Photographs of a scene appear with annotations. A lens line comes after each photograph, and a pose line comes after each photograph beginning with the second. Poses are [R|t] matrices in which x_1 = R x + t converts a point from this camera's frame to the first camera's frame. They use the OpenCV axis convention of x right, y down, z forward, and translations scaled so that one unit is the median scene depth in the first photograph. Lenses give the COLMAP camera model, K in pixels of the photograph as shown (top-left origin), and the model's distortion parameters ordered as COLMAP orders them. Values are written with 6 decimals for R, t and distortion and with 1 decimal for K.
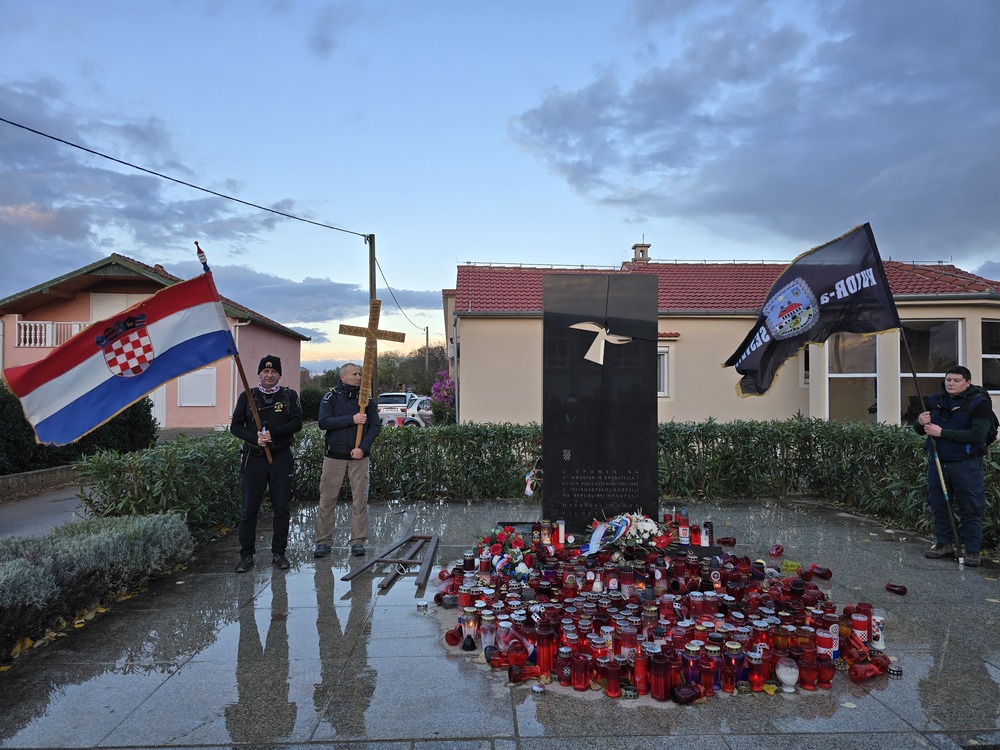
lens RADIAL K [[662.0, 0, 501.5], [0, 662.0, 368.0], [0, 0, 1]] dist [0.035003, -0.026128]
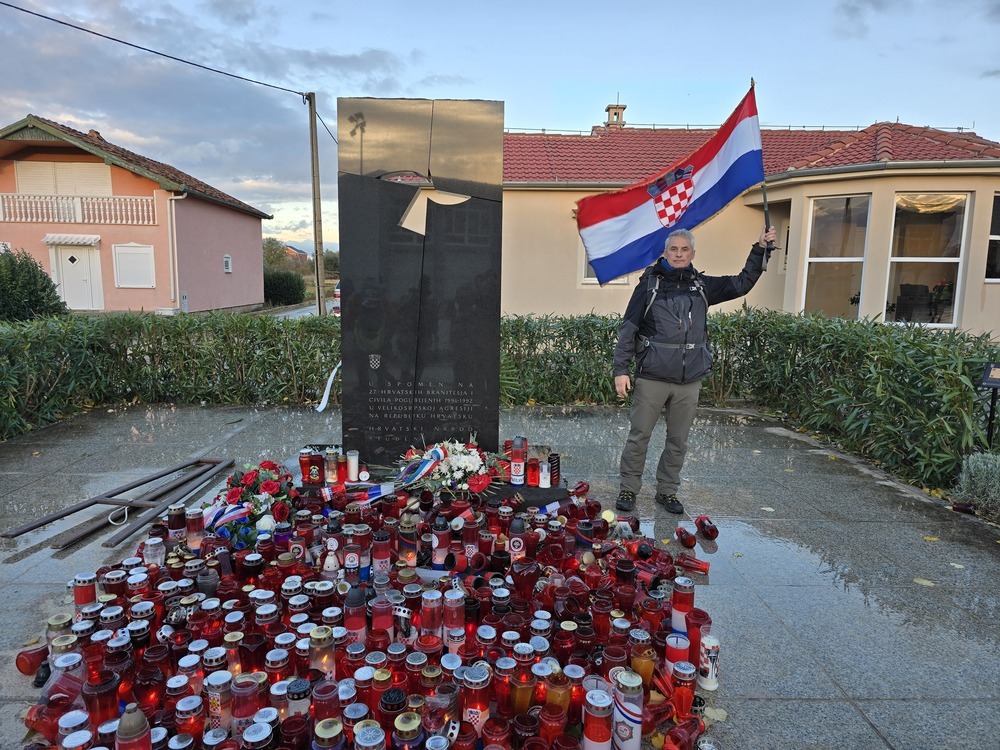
lens RADIAL K [[662.0, 0, 494.2], [0, 662.0, 370.5], [0, 0, 1]] dist [0.035003, -0.026128]
pose [[0.999792, 0.012065, -0.016468, 0.242452], [-0.008998, 0.984528, 0.174997, 0.012706], [0.018324, -0.174813, 0.984431, 0.282537]]
